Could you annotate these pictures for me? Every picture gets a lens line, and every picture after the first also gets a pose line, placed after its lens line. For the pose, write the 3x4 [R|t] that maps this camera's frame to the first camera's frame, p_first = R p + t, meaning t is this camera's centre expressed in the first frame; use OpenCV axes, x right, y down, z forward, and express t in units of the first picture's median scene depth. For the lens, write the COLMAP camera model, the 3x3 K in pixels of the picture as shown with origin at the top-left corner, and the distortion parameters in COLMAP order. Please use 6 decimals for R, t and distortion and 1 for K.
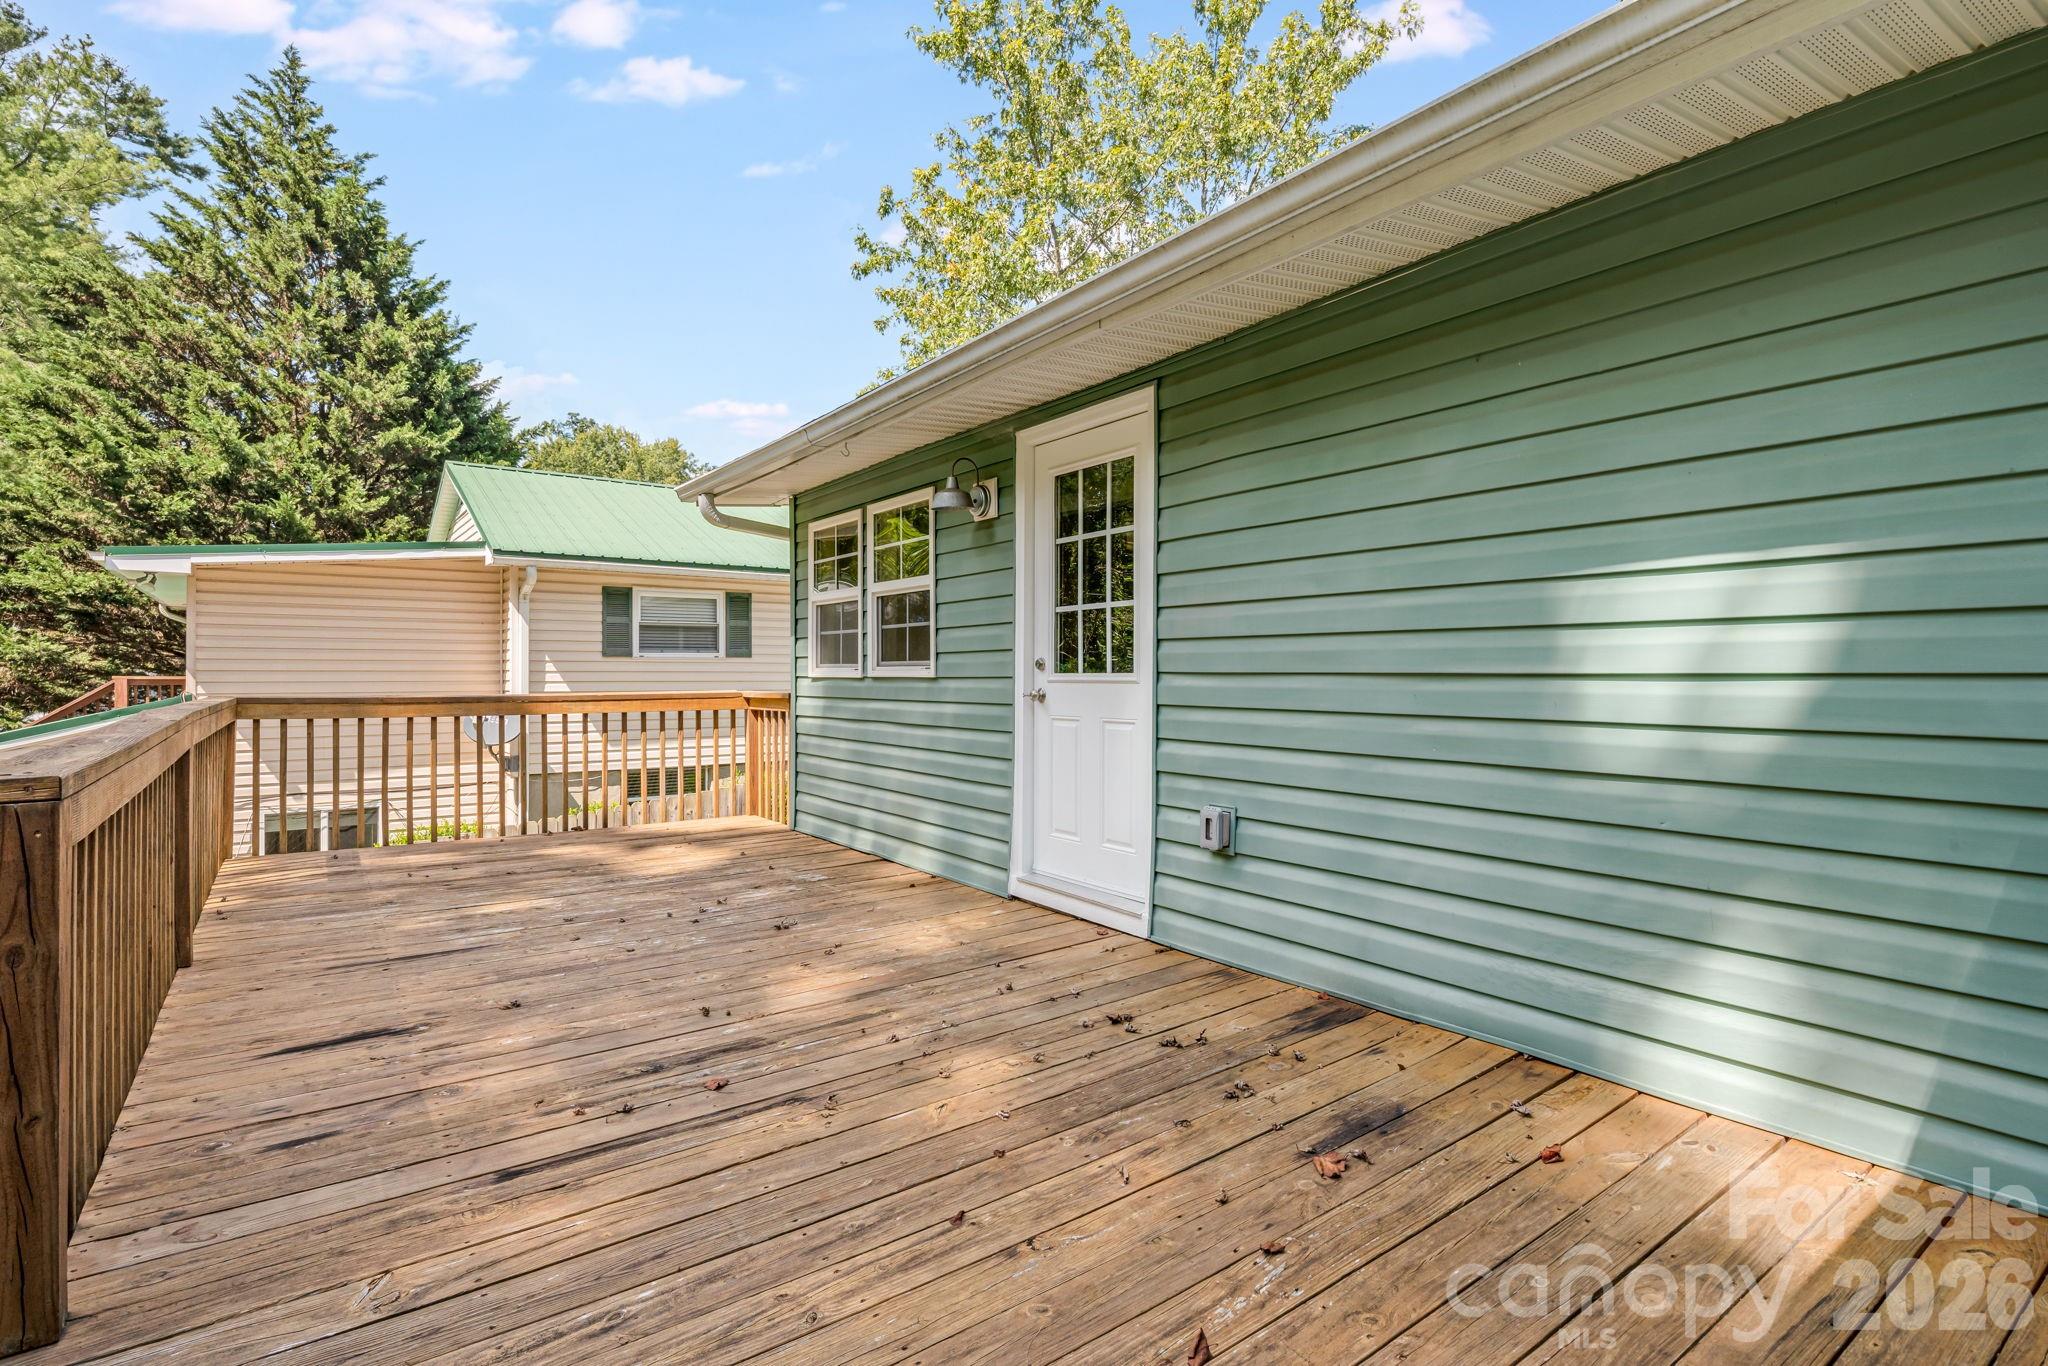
lens RADIAL K [[968.9, 0, 1015.9], [0, 968.9, 666.2], [0, 0, 1]] dist [-0.000353, 0.000206]
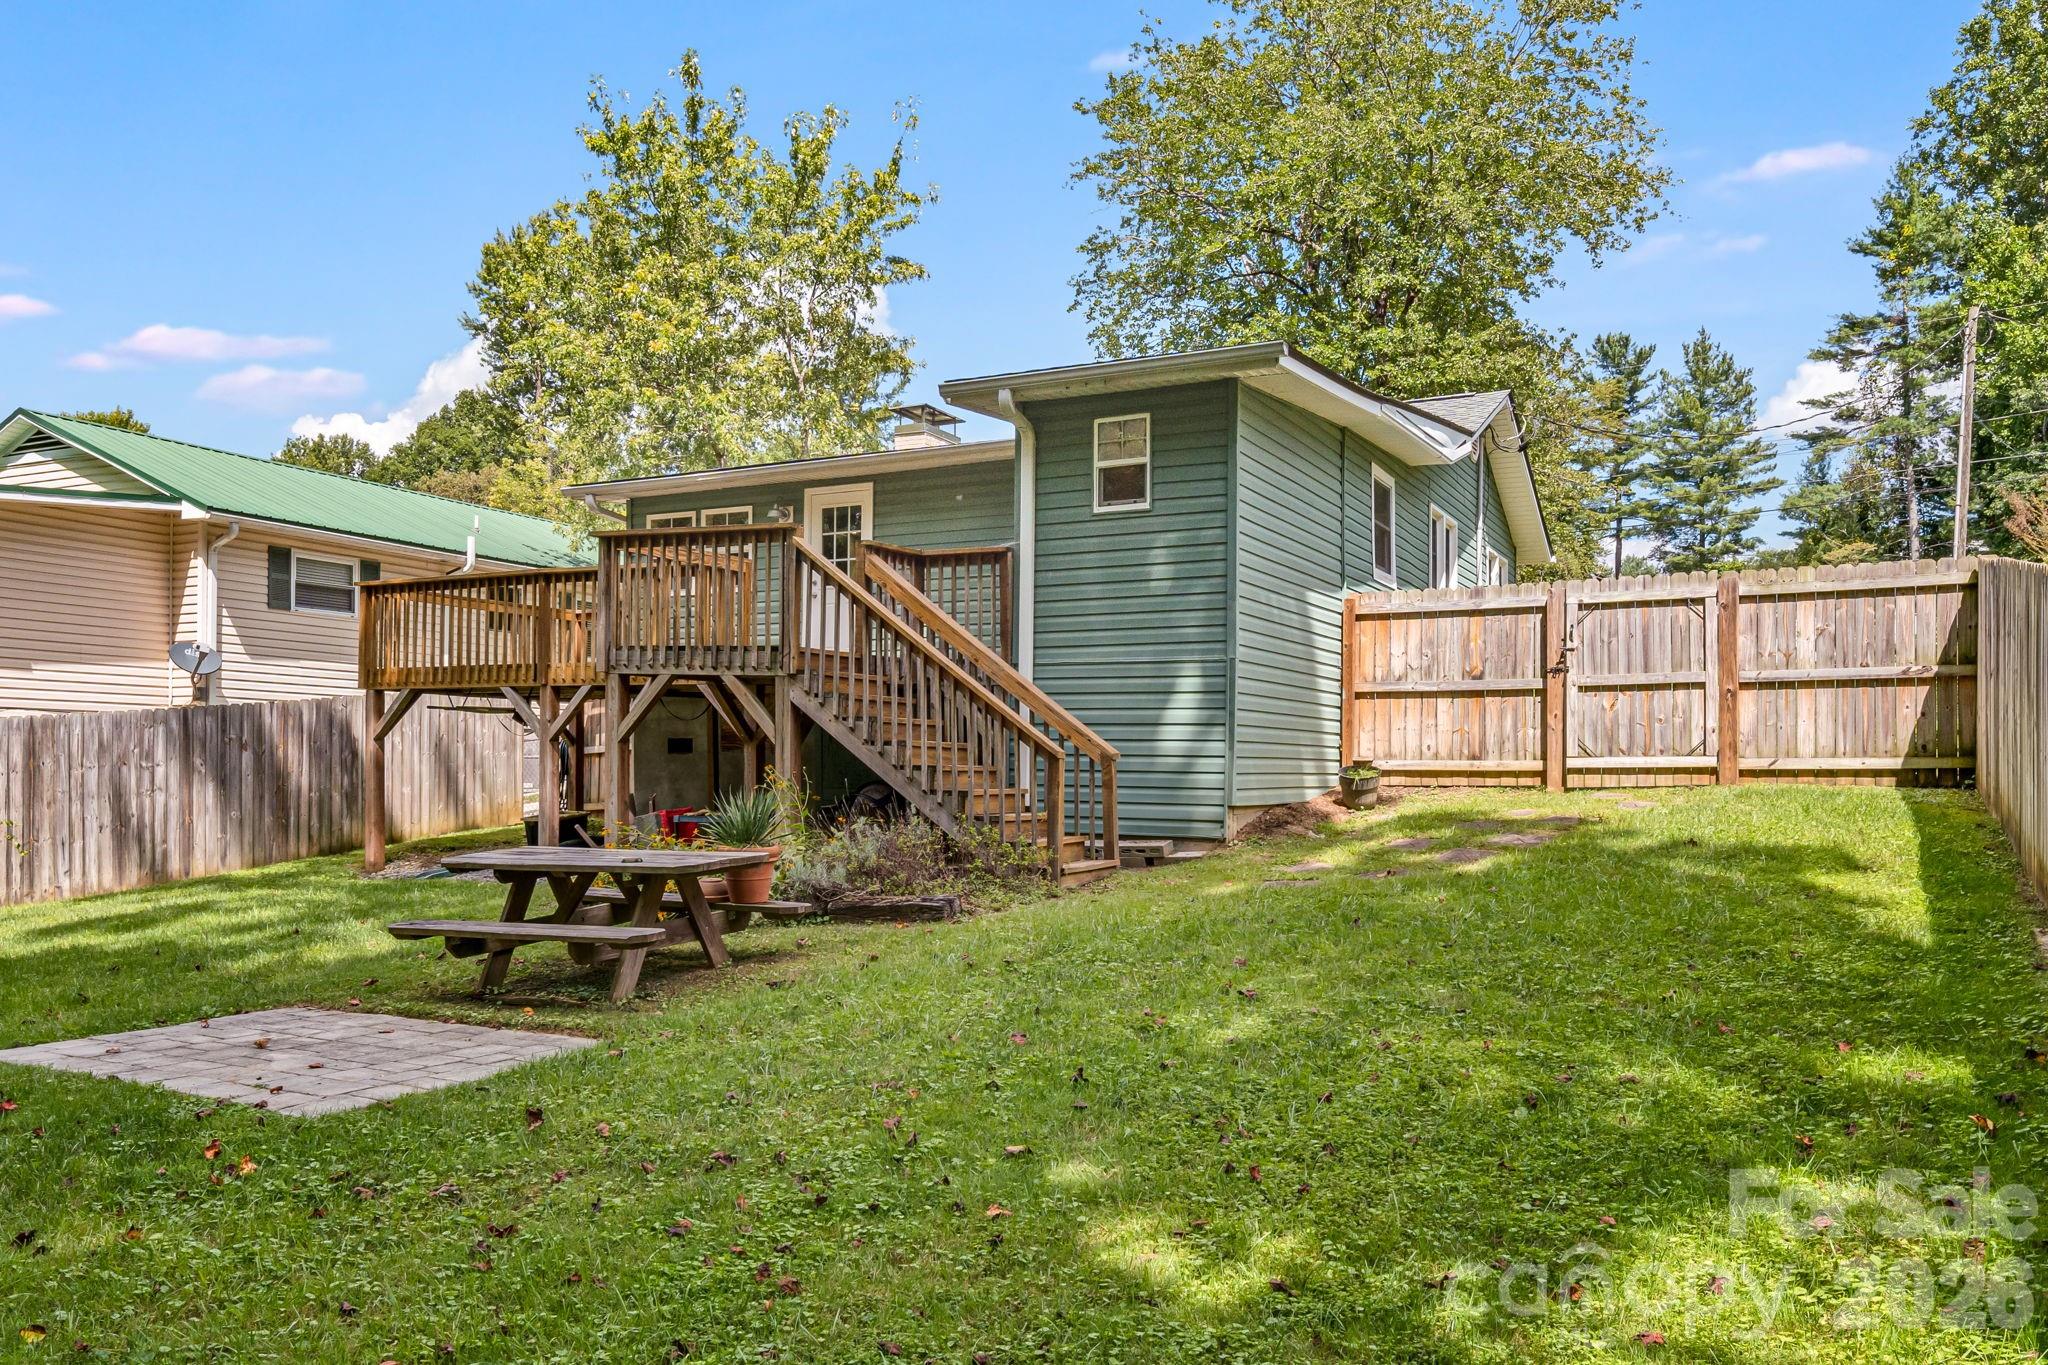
lens RADIAL K [[1497.4, 0, 1026.2], [0, 1497.4, 755.2], [0, 0, 1]] dist [0.000927, 0.001460]
pose [[0.891174, 0.011489, 0.453515, -0.428977], [-0.011008, 0.999933, -0.003702, 0.156854], [-0.453527, -0.001693, 0.891241, -0.937070]]
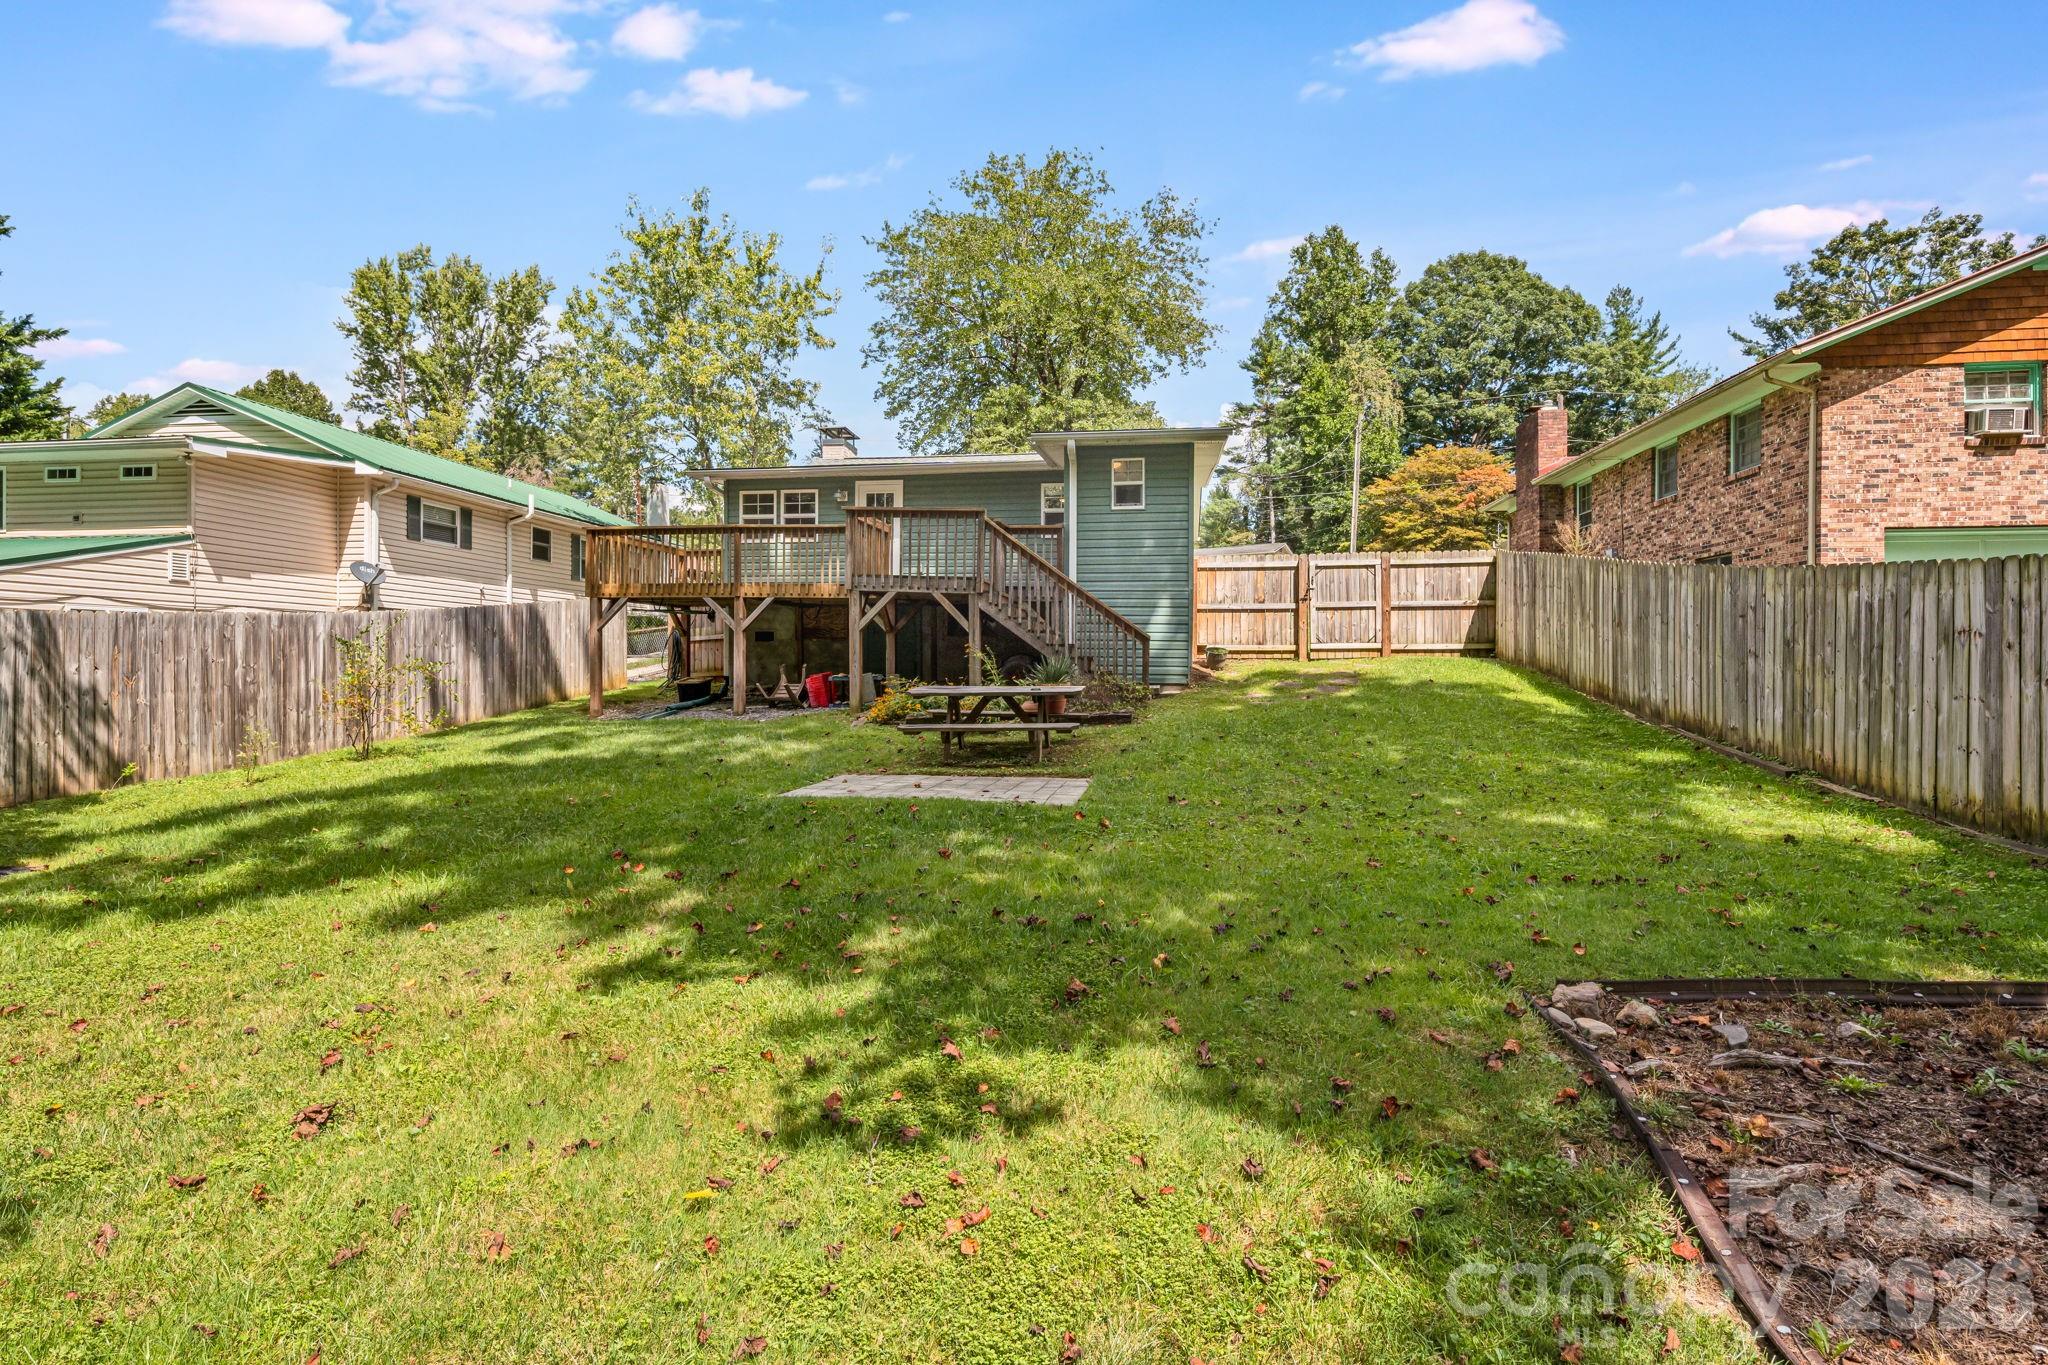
lens RADIAL K [[968.9, 0, 1015.9], [0, 968.9, 665.7], [0, 0, 1]] dist [-0.000353, 0.000206]
pose [[0.705842, 0.003078, 0.708363, -0.848055], [-0.011325, 0.999912, 0.006939, 0.176197], [-0.708279, -0.012920, 0.705815, -0.834935]]
